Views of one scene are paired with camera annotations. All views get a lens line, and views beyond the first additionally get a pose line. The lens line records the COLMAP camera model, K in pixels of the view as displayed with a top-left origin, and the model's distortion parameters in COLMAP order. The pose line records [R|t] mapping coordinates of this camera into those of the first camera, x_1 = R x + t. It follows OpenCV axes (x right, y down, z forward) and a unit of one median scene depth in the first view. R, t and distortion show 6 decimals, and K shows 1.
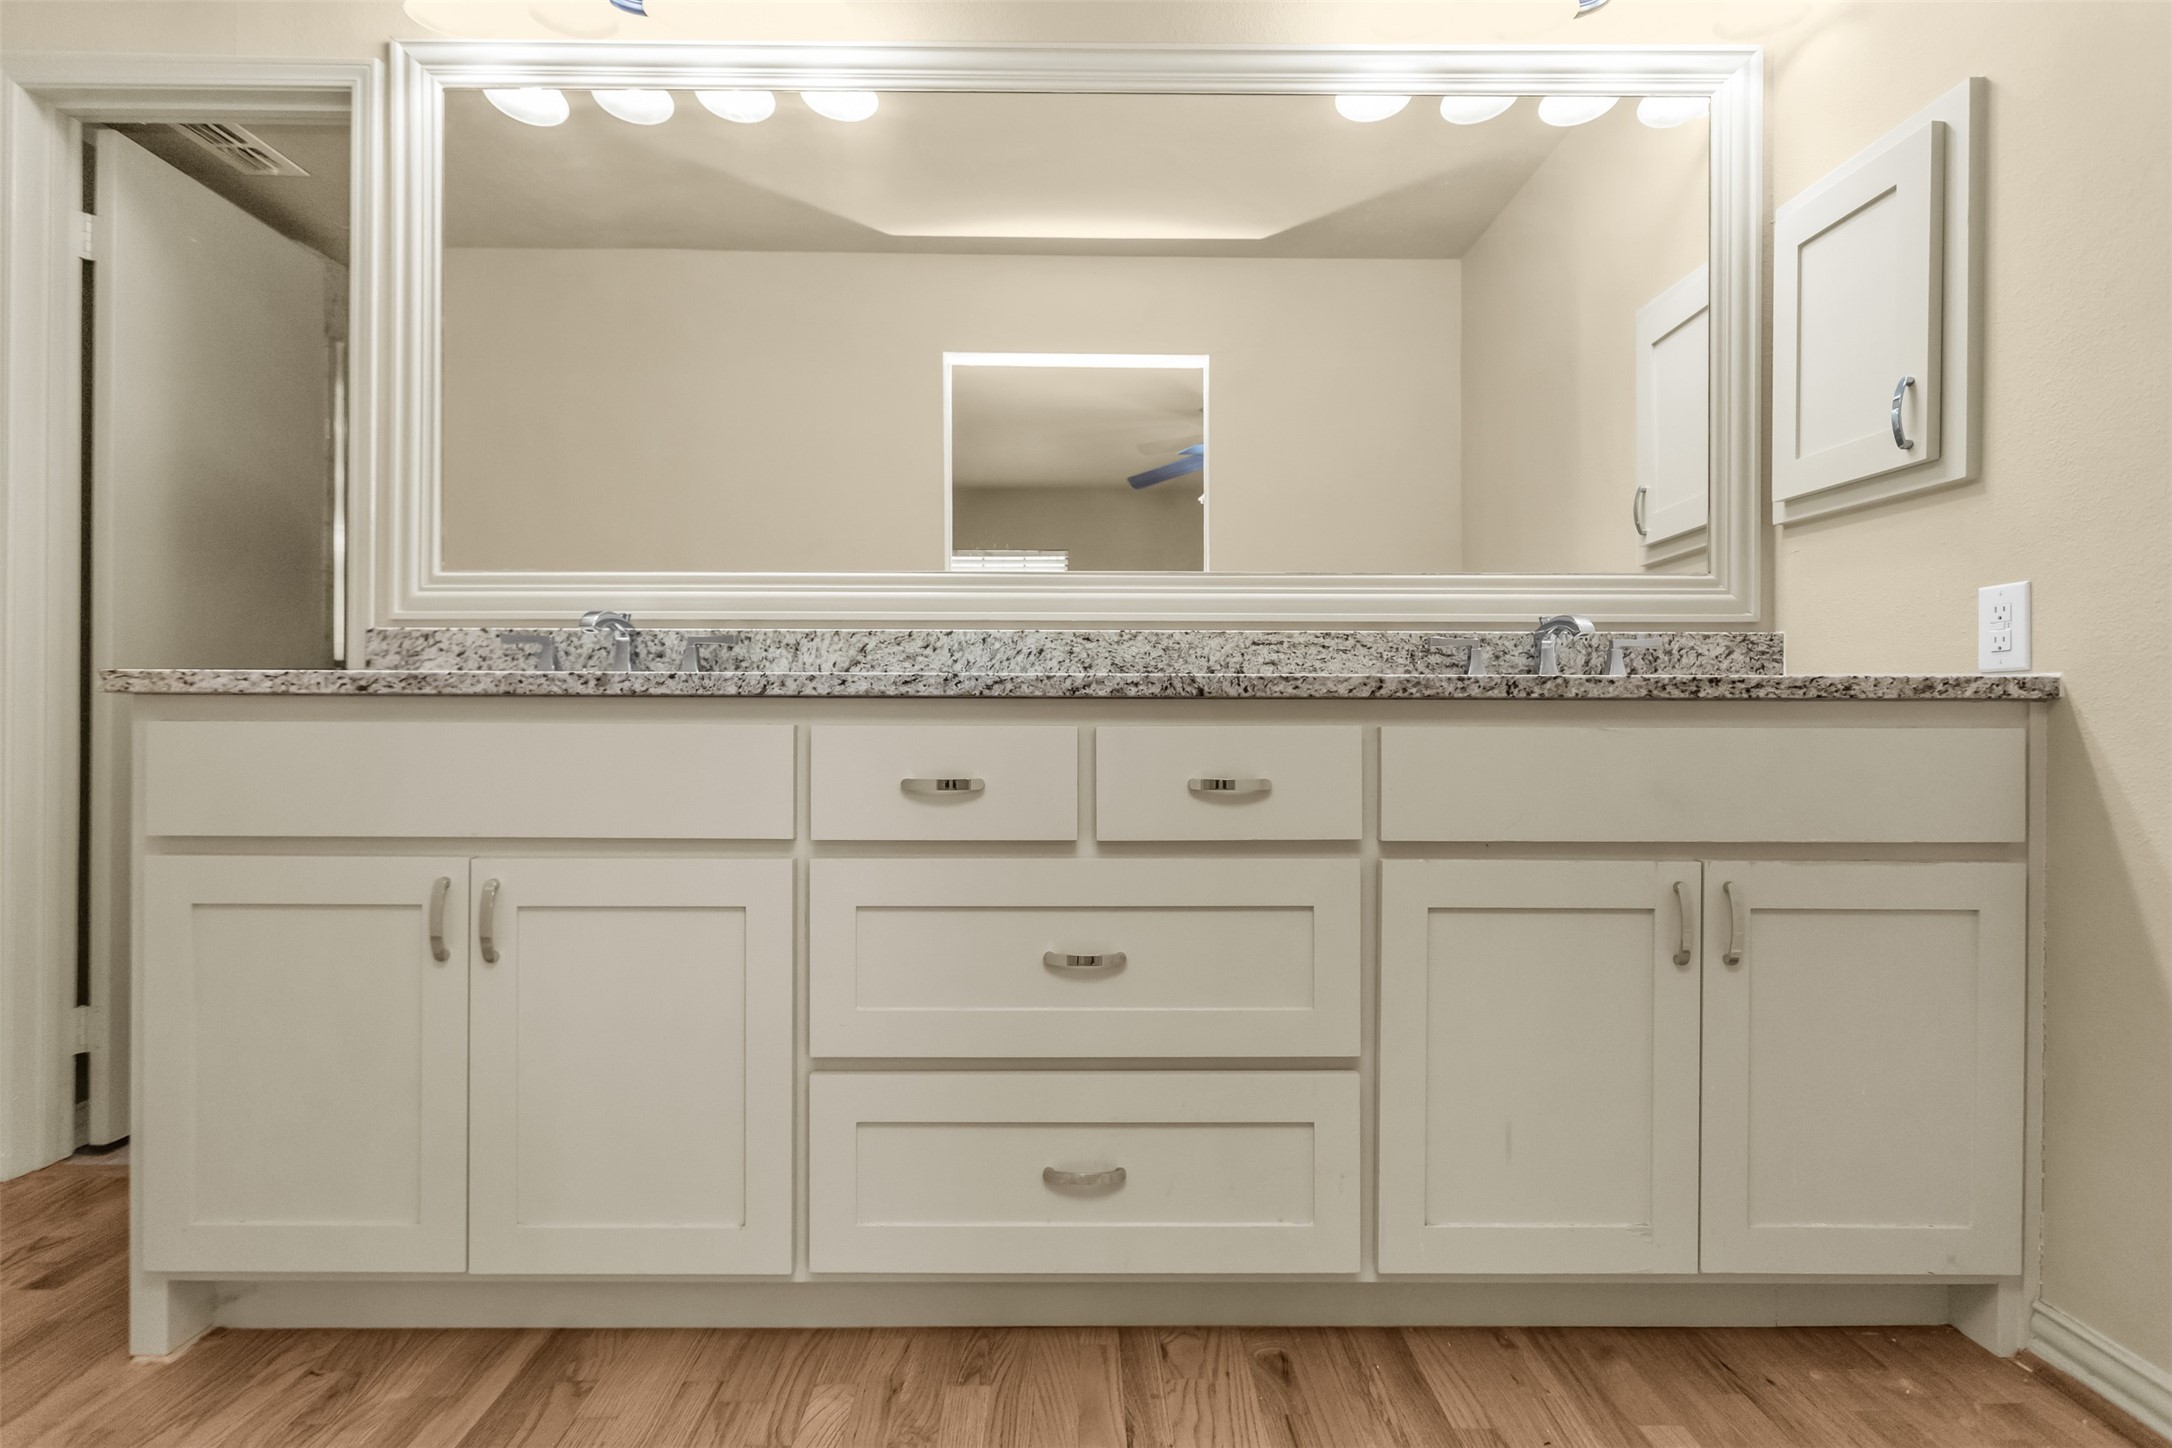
lens RADIAL K [[1050.0, 0, 1086.3], [0, 1050.0, 713.1], [0, 0, 1]] dist [-0.001853, 0.001813]
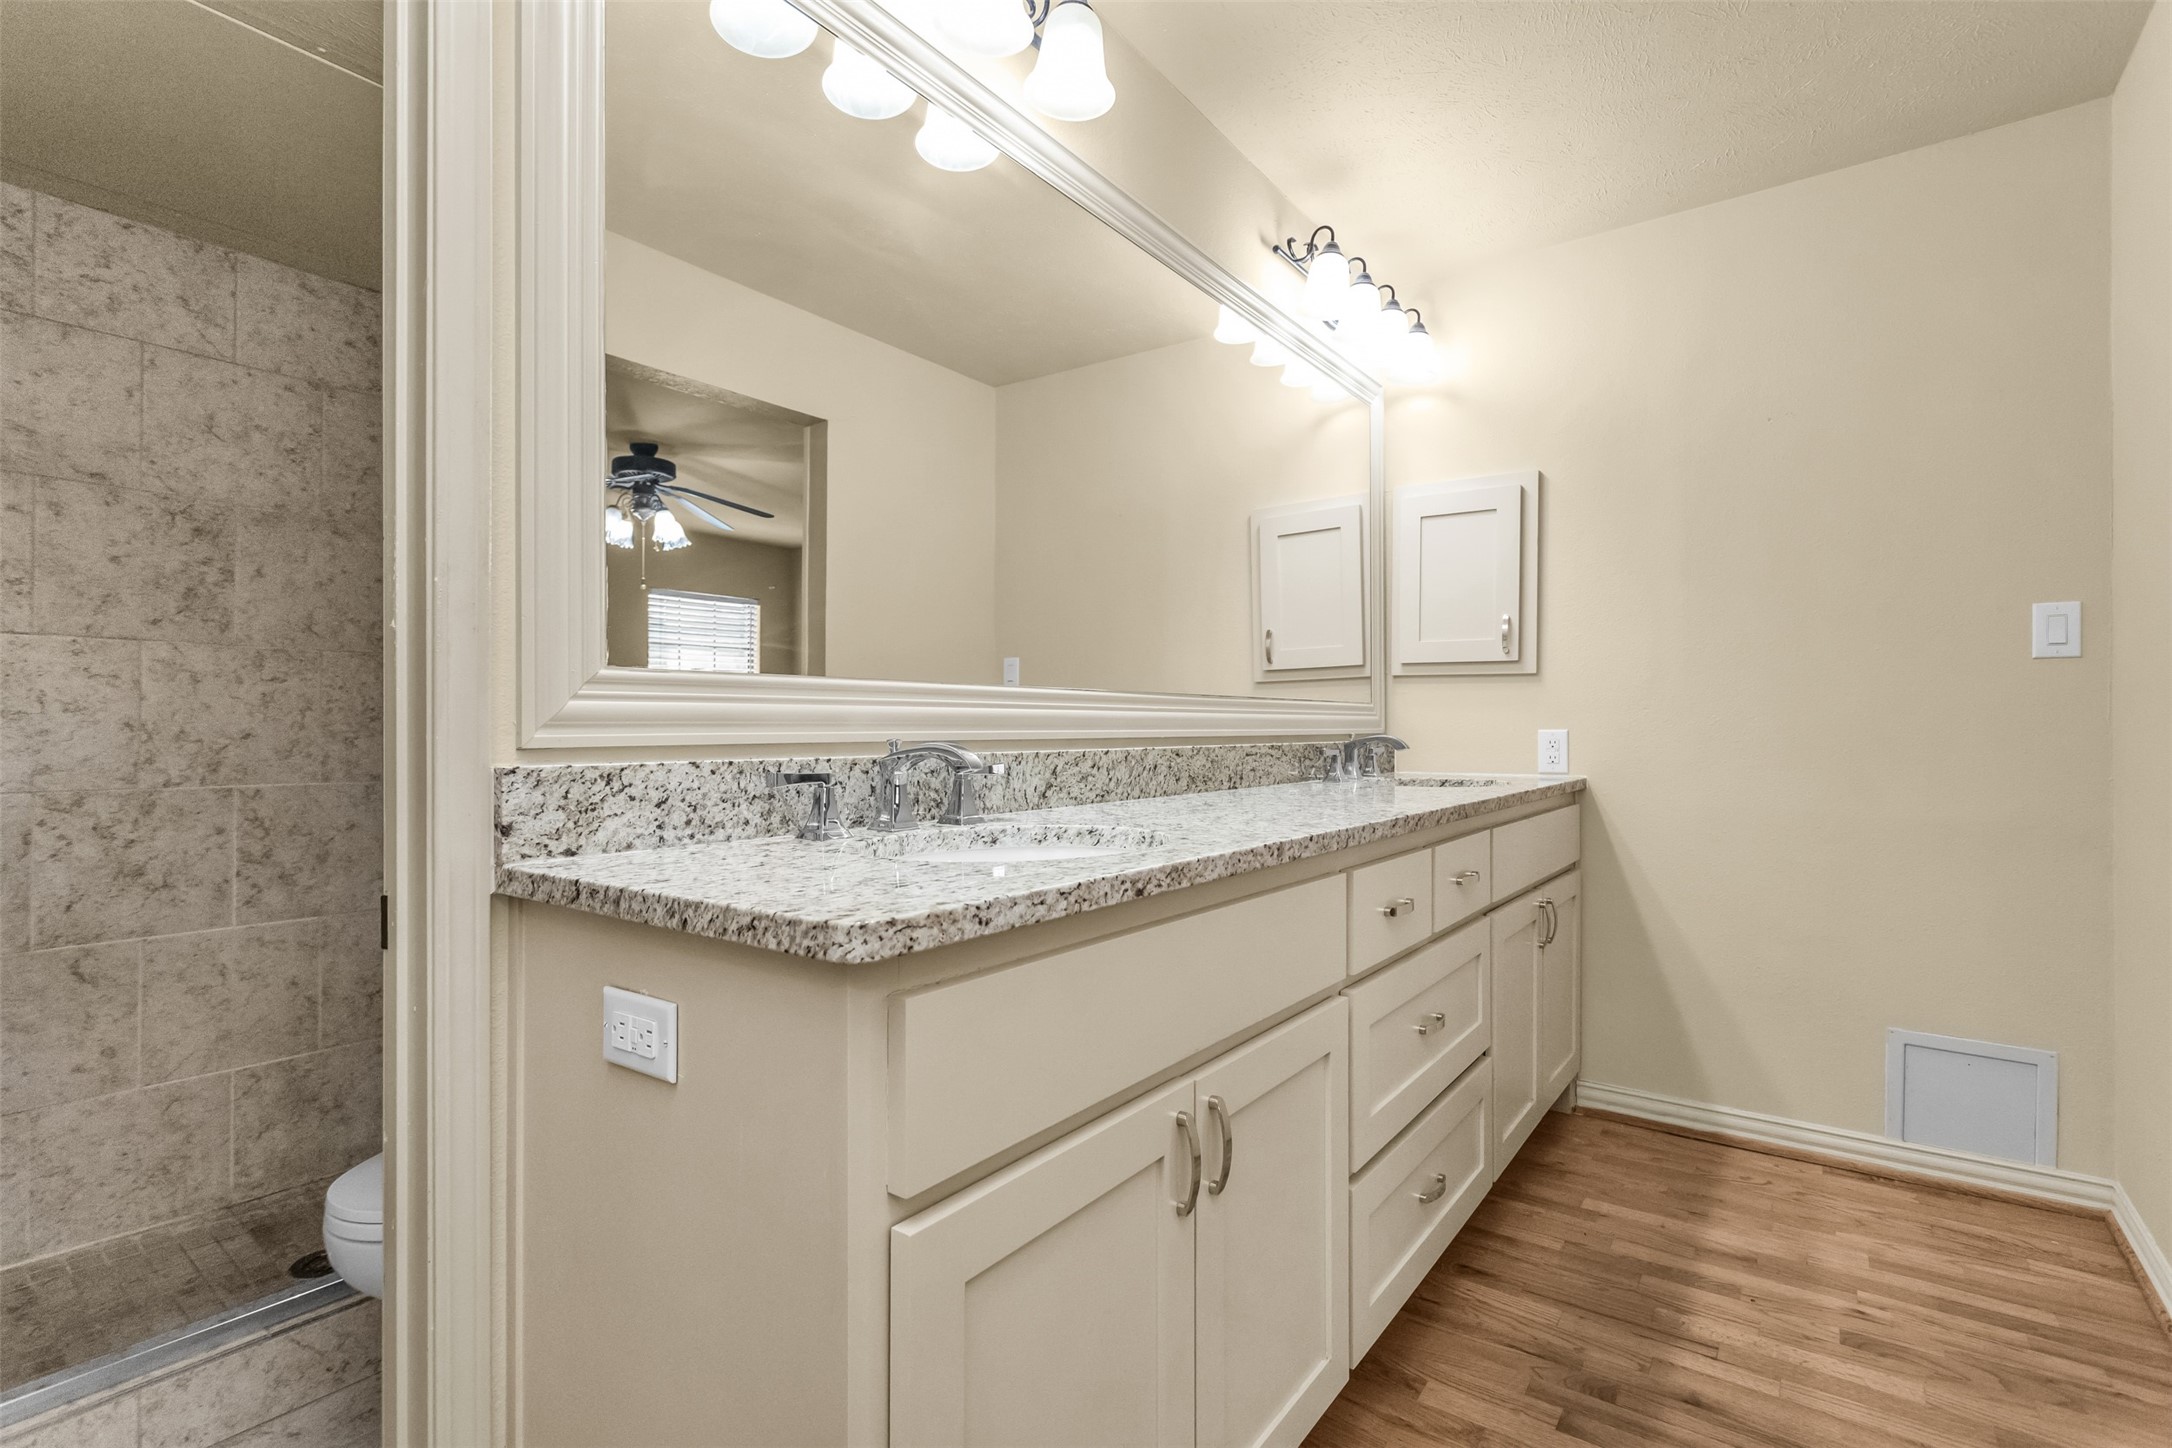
lens RADIAL K [[1004.2, 0, 1081.1], [0, 1004.2, 739.5], [0, 0, 1]] dist [-0.001409, 0.000228]
pose [[0.606017, -0.012020, 0.795361, -0.922305], [0.002110, 0.999907, 0.013504, -0.102105], [-0.795449, -0.006505, 0.605986, 0.434587]]
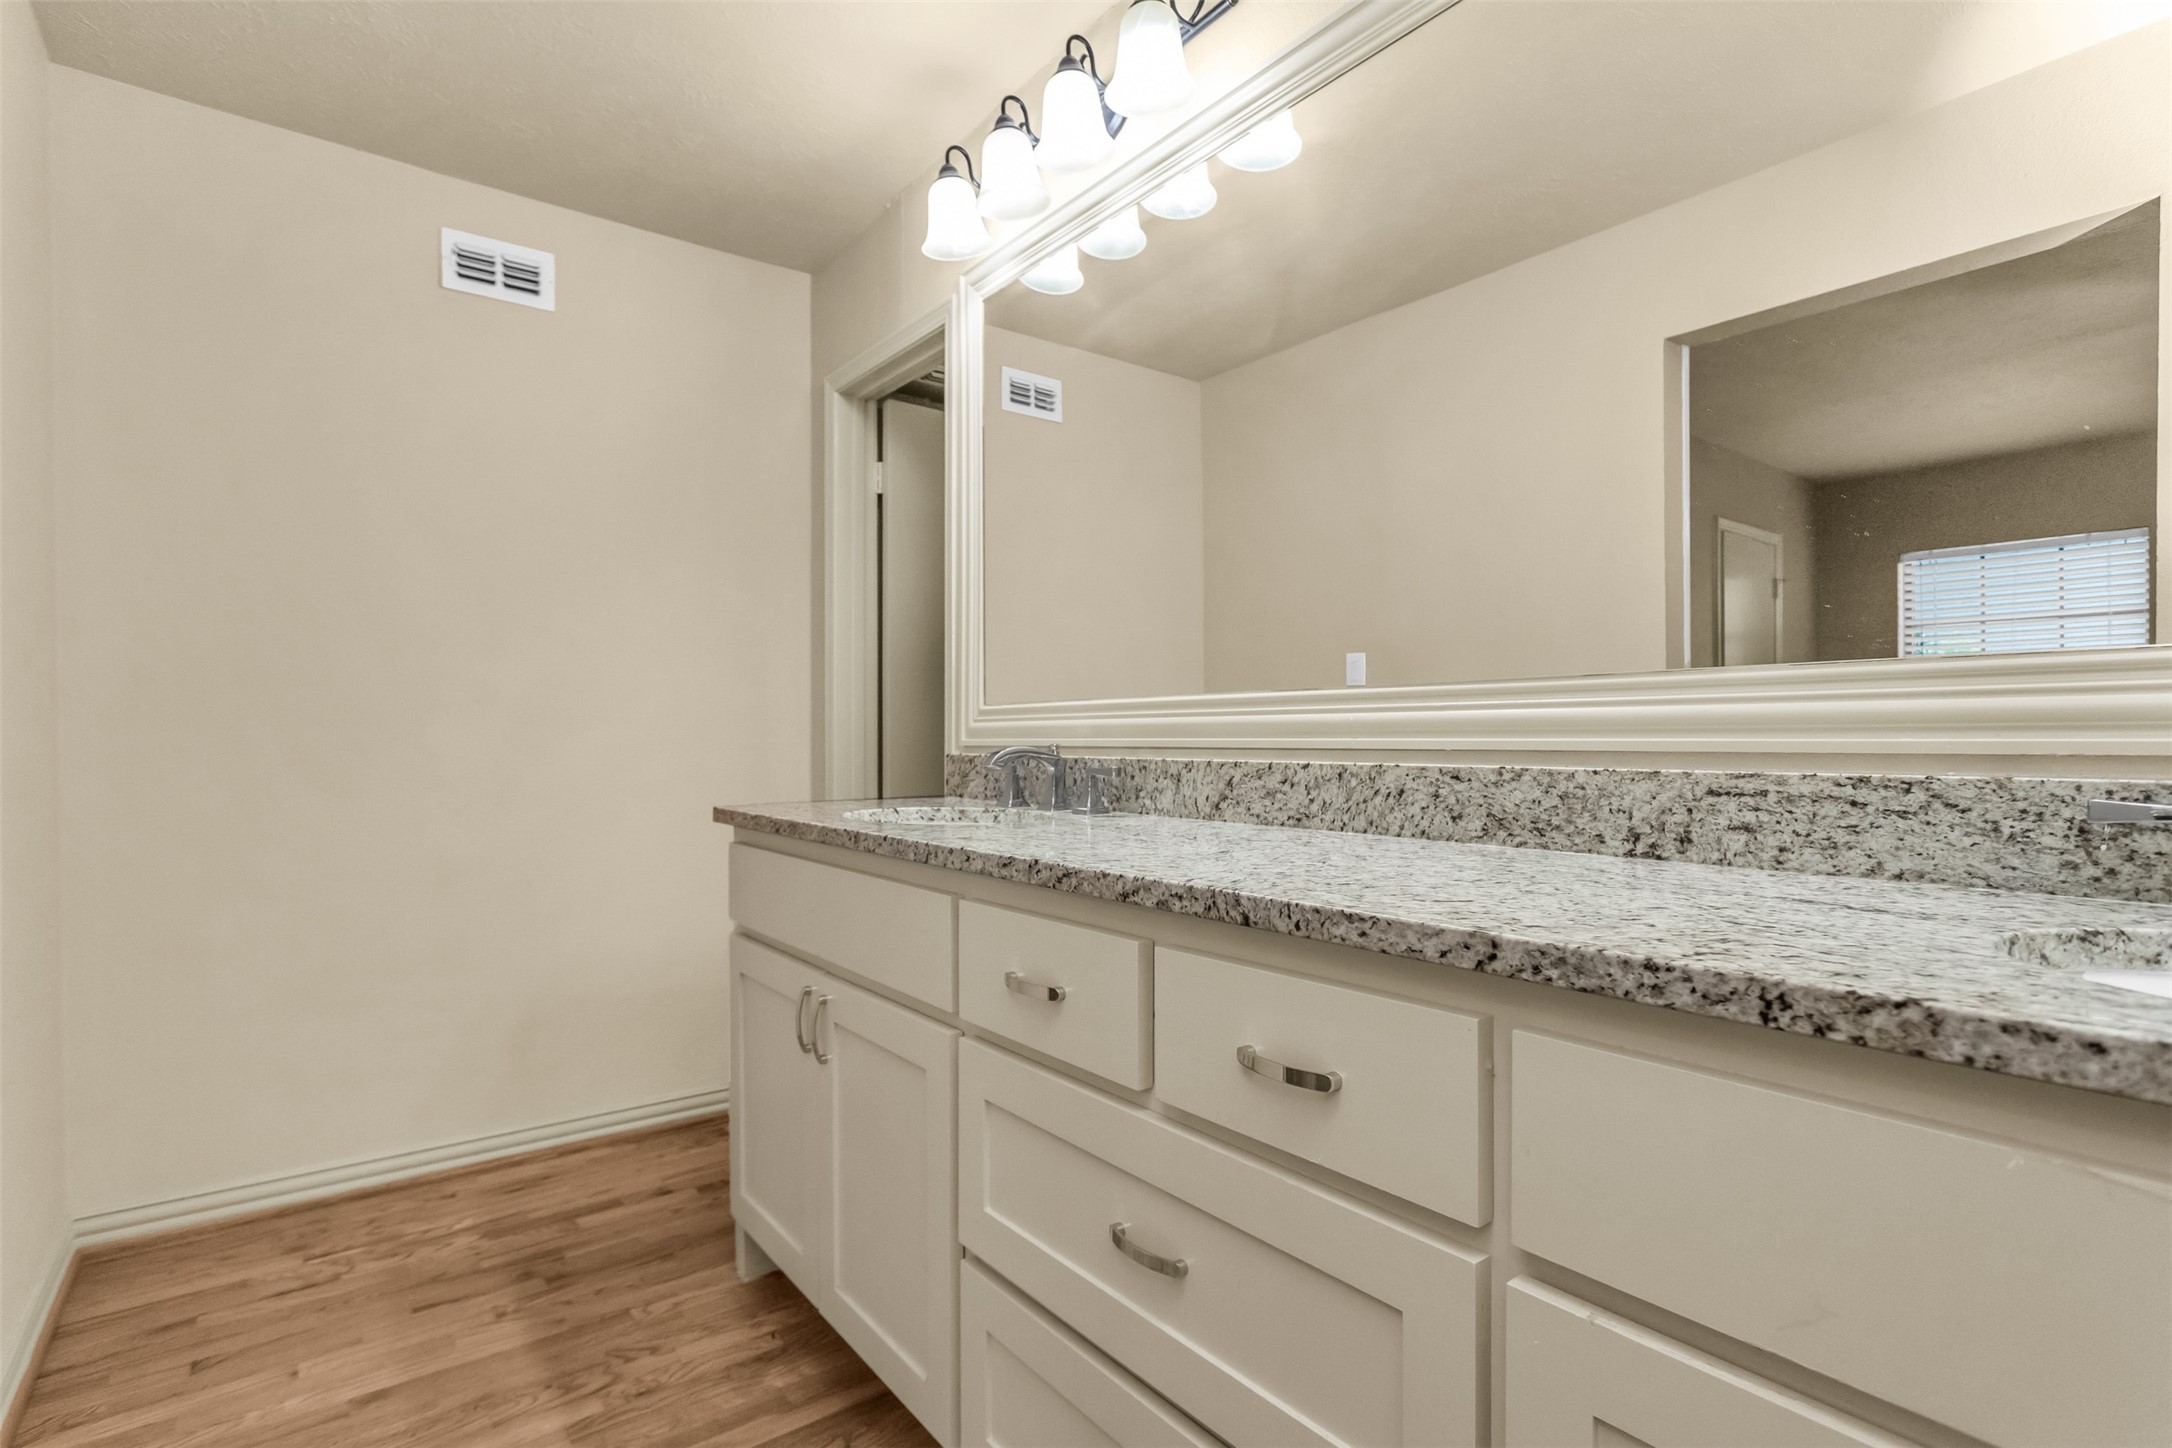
lens RADIAL K [[1056.8, 0, 1084.8], [0, 1056.8, 753.3], [0, 0, 1]] dist [-0.001314, 0.001220]
pose [[0.599618, 0.008878, -0.800237, 0.423741], [0.003996, 0.999893, 0.014088, -0.098666], [0.800276, -0.011645, 0.599518, 0.375092]]
